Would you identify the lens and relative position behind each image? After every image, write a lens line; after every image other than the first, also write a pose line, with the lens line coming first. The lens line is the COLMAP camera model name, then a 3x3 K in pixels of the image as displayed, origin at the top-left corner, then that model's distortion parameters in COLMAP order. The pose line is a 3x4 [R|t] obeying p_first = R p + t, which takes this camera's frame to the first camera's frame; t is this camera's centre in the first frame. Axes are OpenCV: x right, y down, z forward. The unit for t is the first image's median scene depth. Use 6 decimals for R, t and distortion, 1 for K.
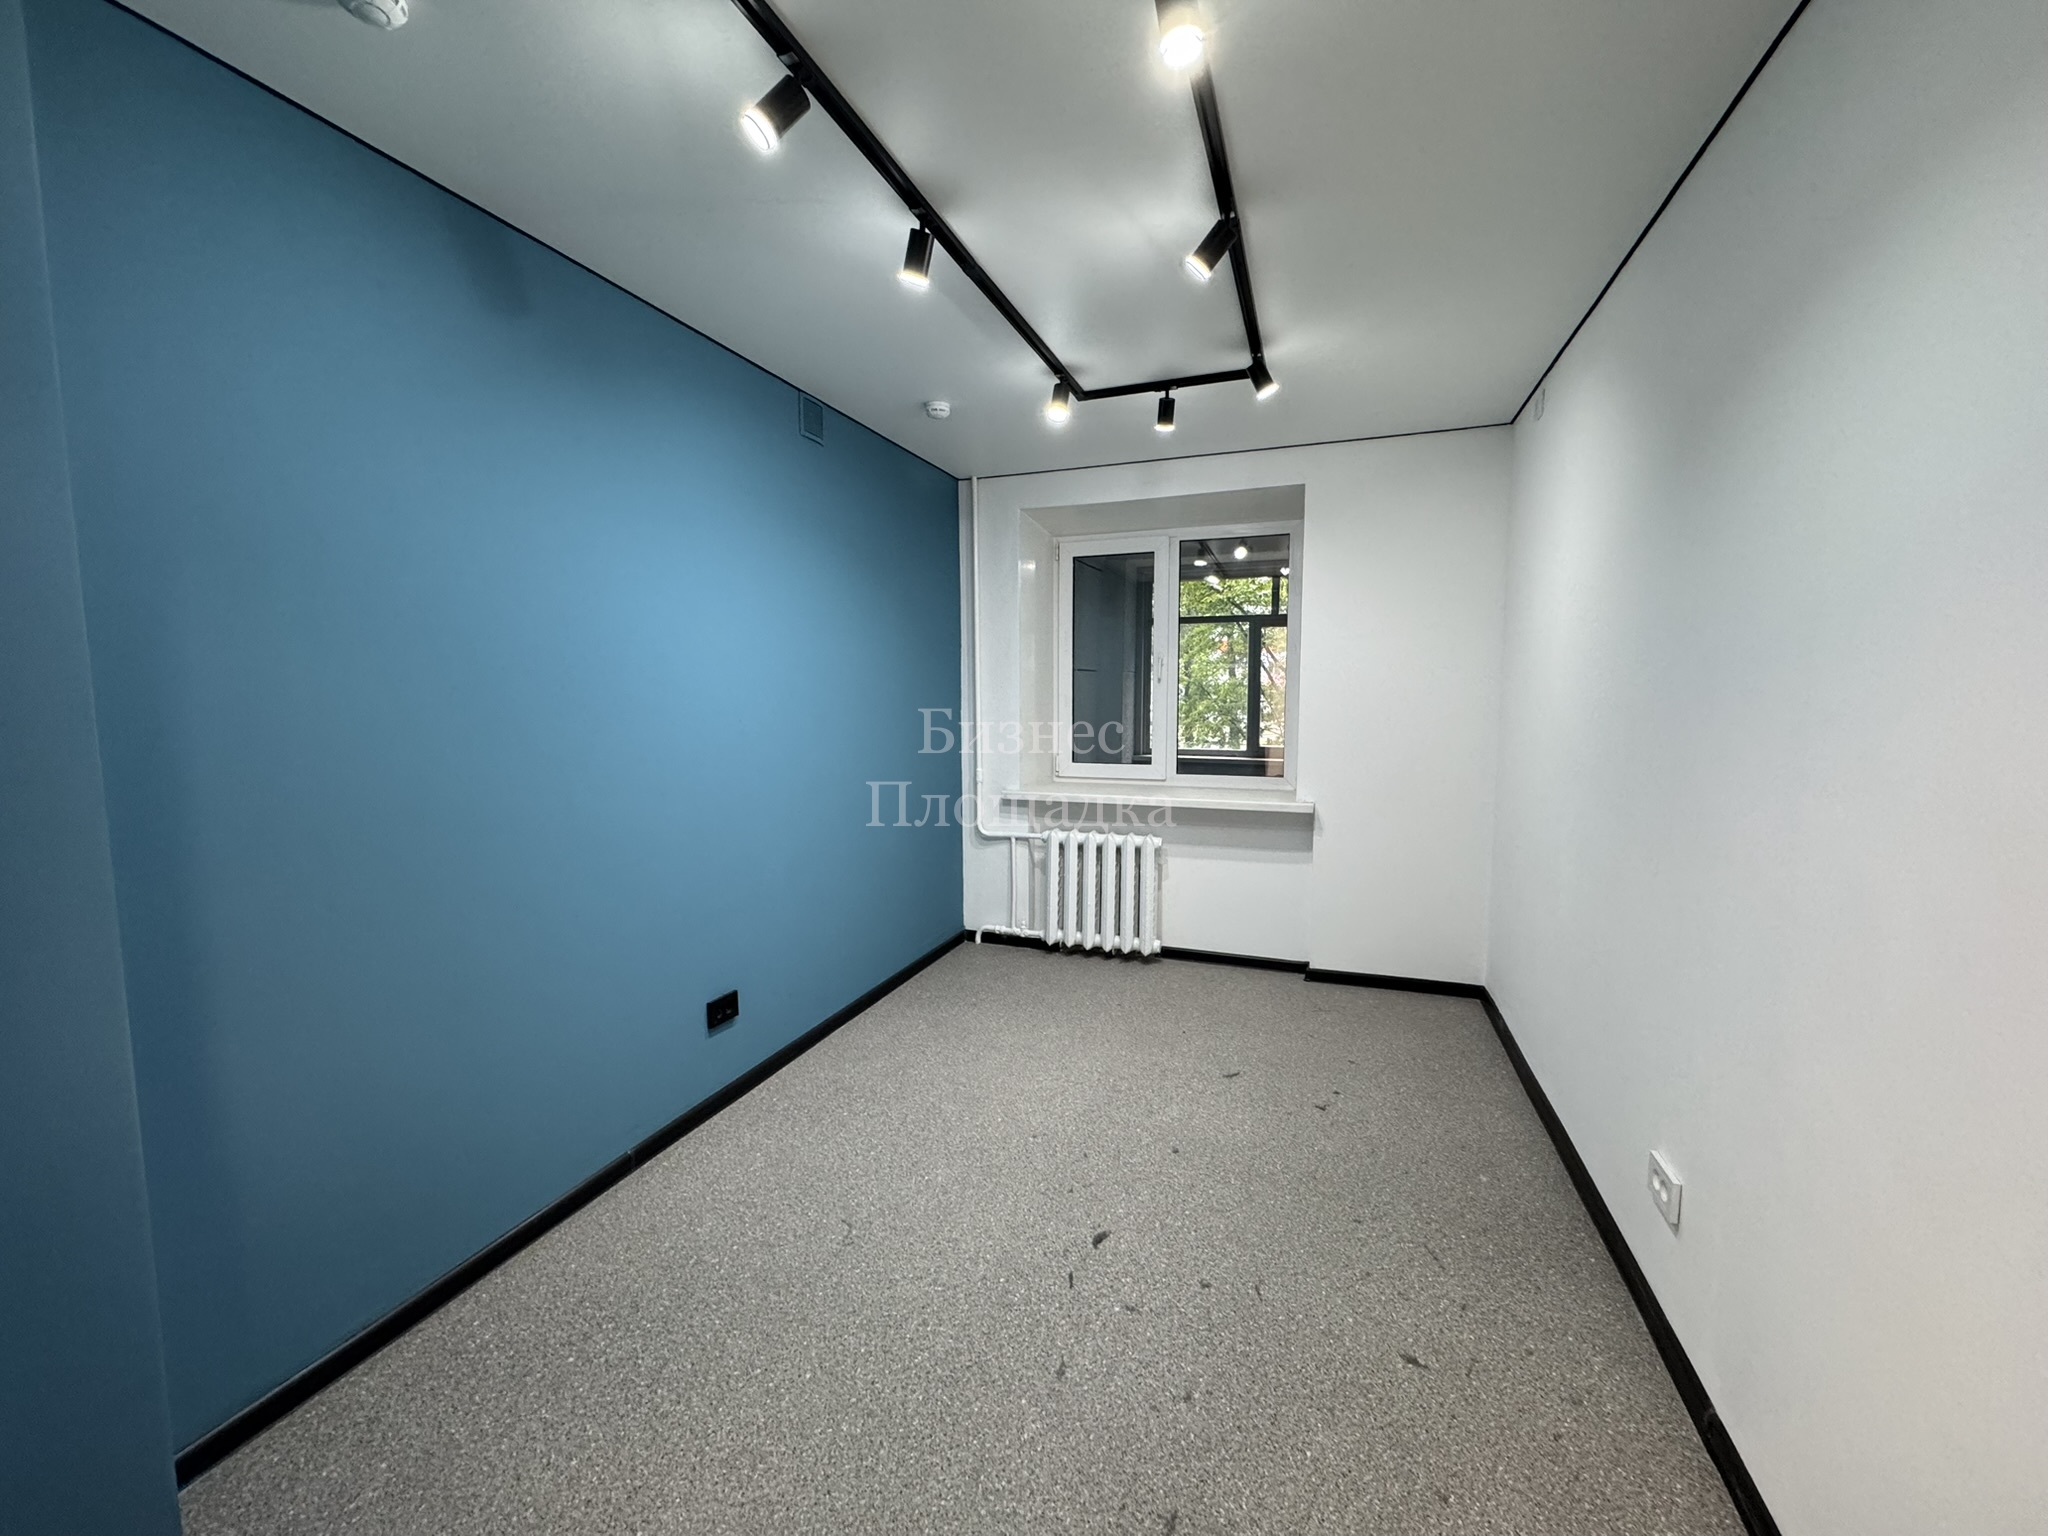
lens RADIAL K [[815.8, 0, 1026.5], [0, 815.8, 759.5], [0, 0, 1]] dist [-0.001278, -0.000169]
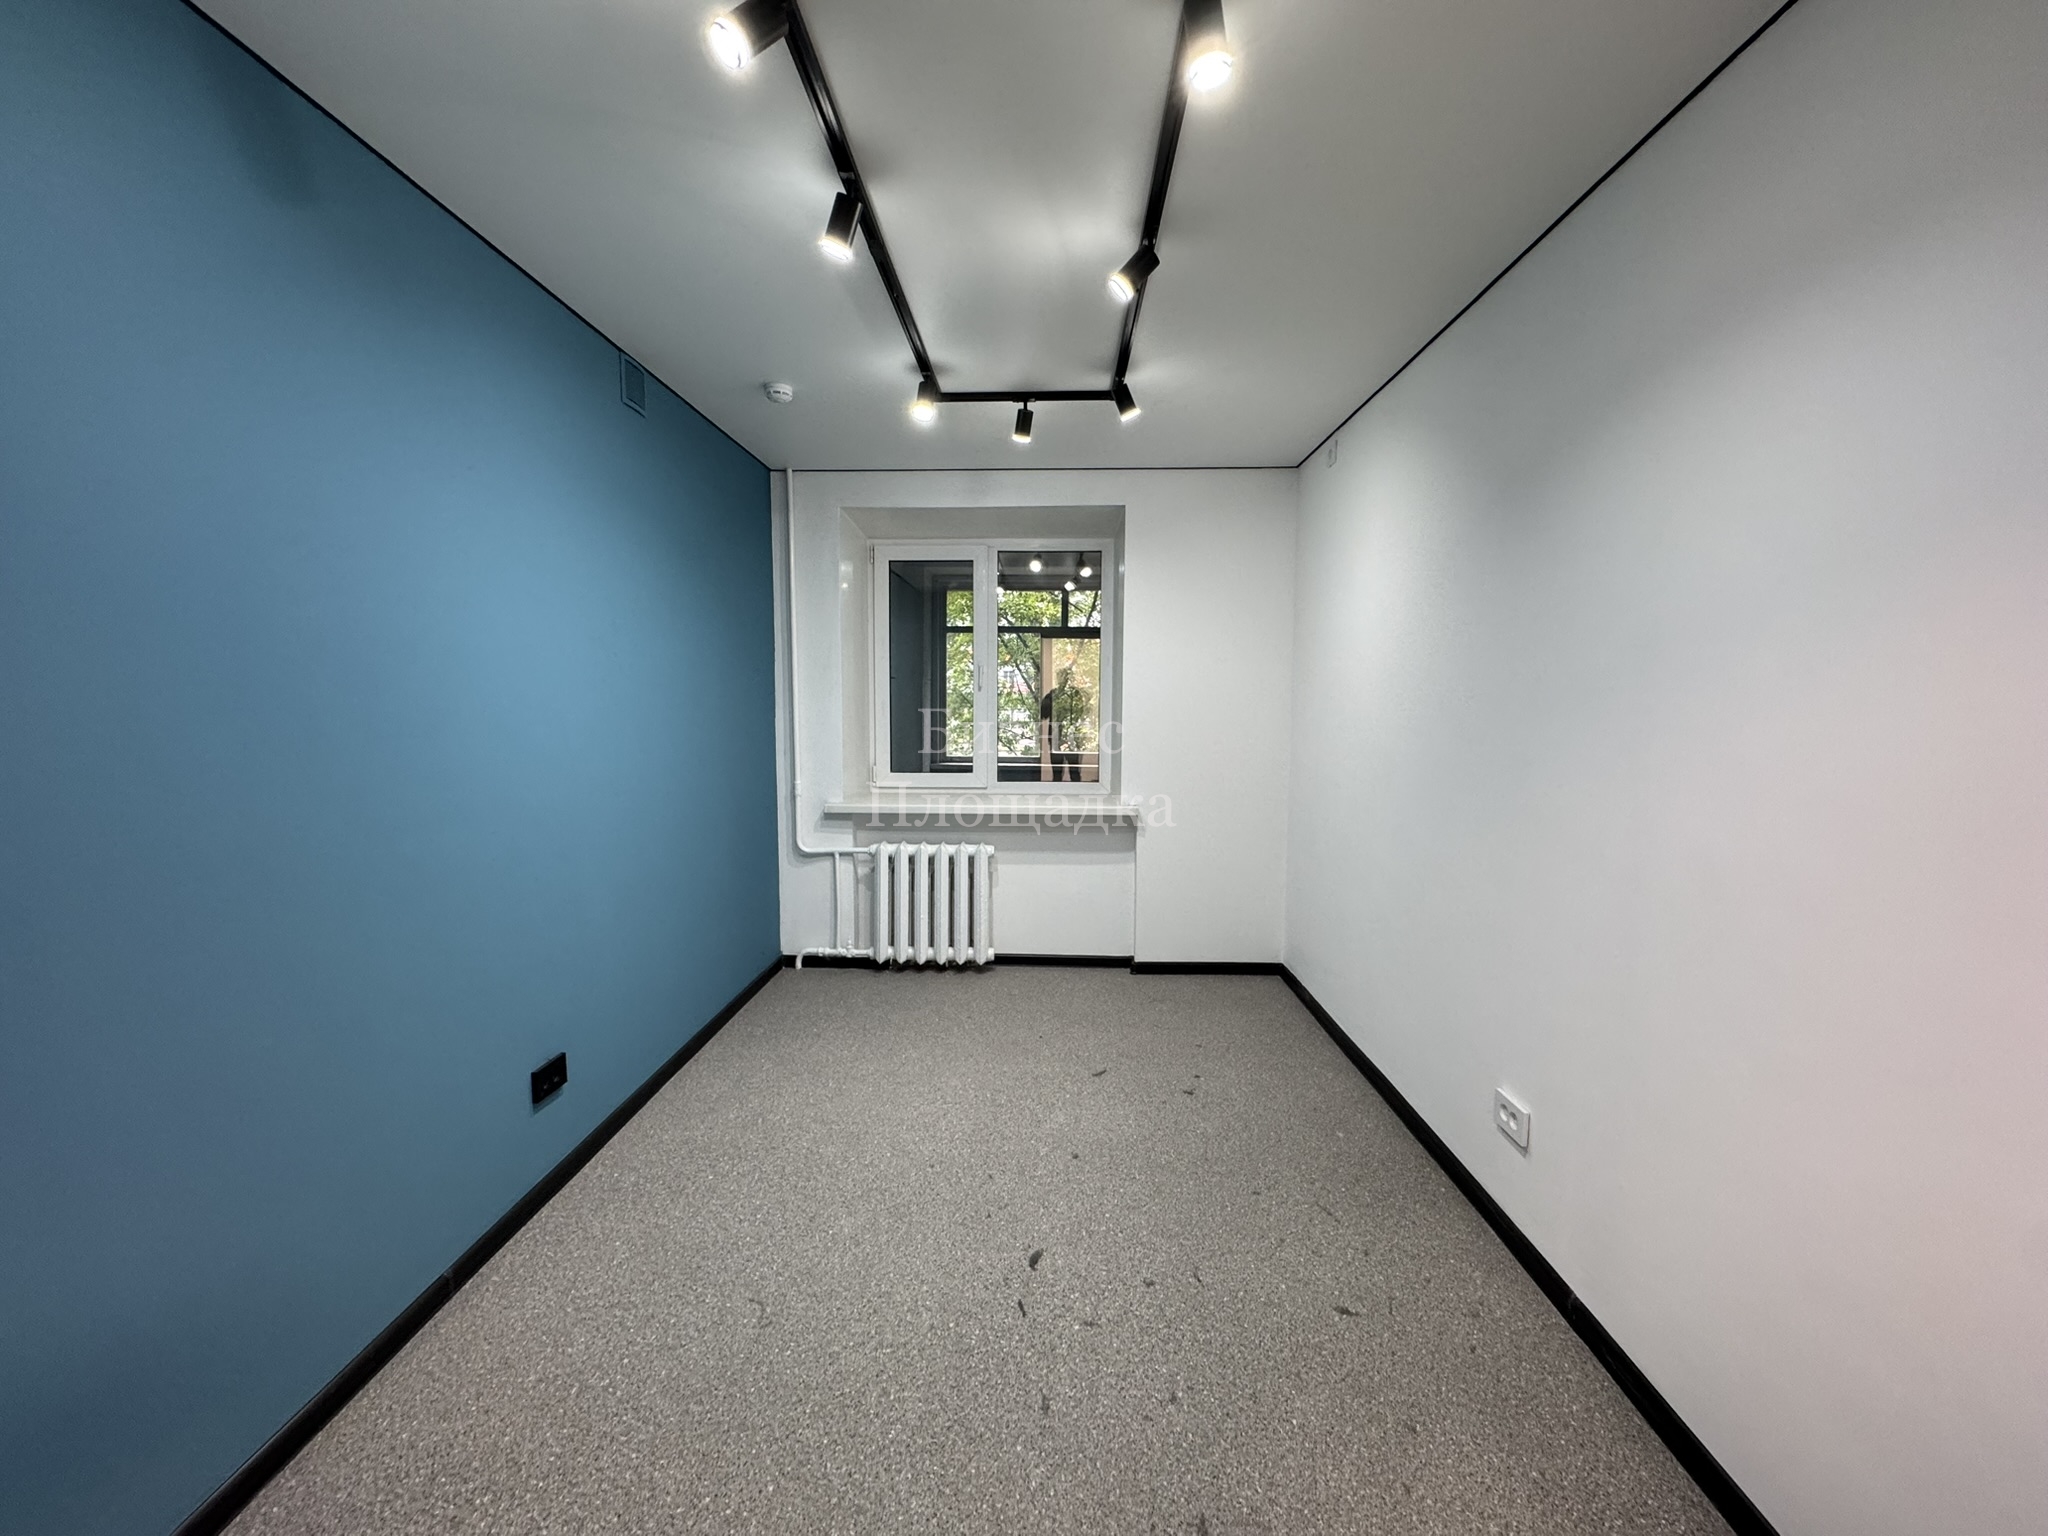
lens RADIAL K [[815.8, 0, 1026.5], [0, 815.8, 759.5], [0, 0, 1]] dist [-0.001278, -0.000169]
pose [[0.949335, -0.016610, 0.313828, -0.153945], [0.019471, 0.999793, -0.005983, -0.004367], [-0.313663, 0.011790, 0.949461, 0.047935]]
